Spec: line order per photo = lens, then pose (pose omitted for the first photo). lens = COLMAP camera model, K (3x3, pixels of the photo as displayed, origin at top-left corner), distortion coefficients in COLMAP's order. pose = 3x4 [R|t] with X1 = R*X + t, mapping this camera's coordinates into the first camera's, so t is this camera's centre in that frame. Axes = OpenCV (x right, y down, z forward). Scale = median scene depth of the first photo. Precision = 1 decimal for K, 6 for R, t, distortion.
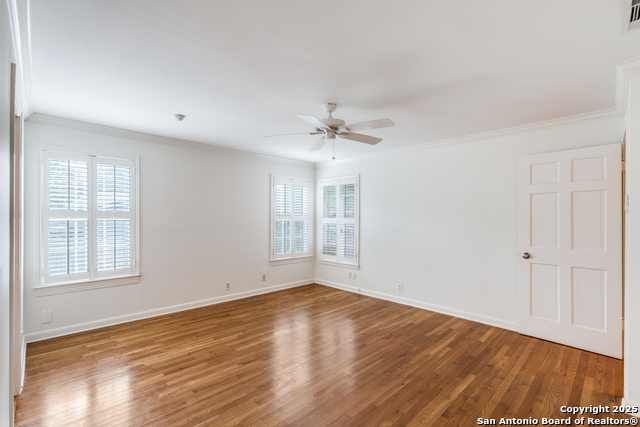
lens RADIAL K [[290.3, 0, 321.4], [0, 290.3, 216.1], [0, 0, 1]] dist [0.000074, 0.000168]
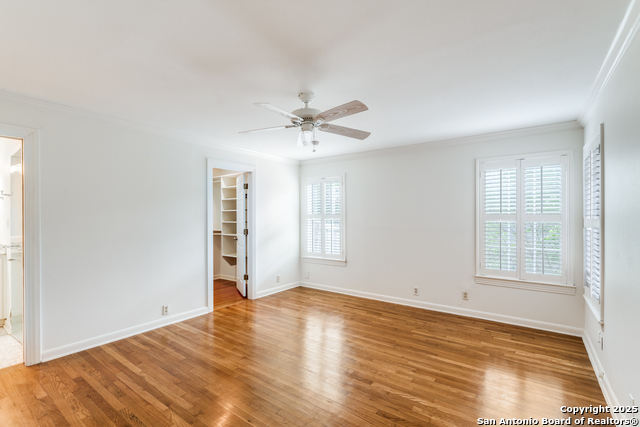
lens RADIAL K [[290.3, 0, 321.4], [0, 290.3, 216.1], [0, 0, 1]] dist [0.000074, 0.000168]
pose [[0.169186, -0.013483, -0.985492, 0.701188], [0.002613, 0.999909, -0.013232, 0.011499], [0.985581, -0.000337, 0.169206, 0.675270]]
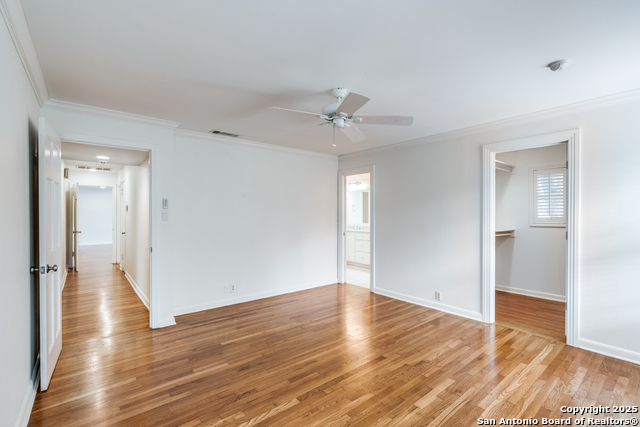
lens RADIAL K [[290.3, 0, 321.4], [0, 290.3, 216.1], [0, 0, 1]] dist [0.000074, 0.000168]
pose [[-0.996232, -0.003128, 0.086677, 0.001584], [-0.001996, 0.999912, 0.013136, -0.004418], [-0.086711, 0.012913, -0.996150, 1.449019]]
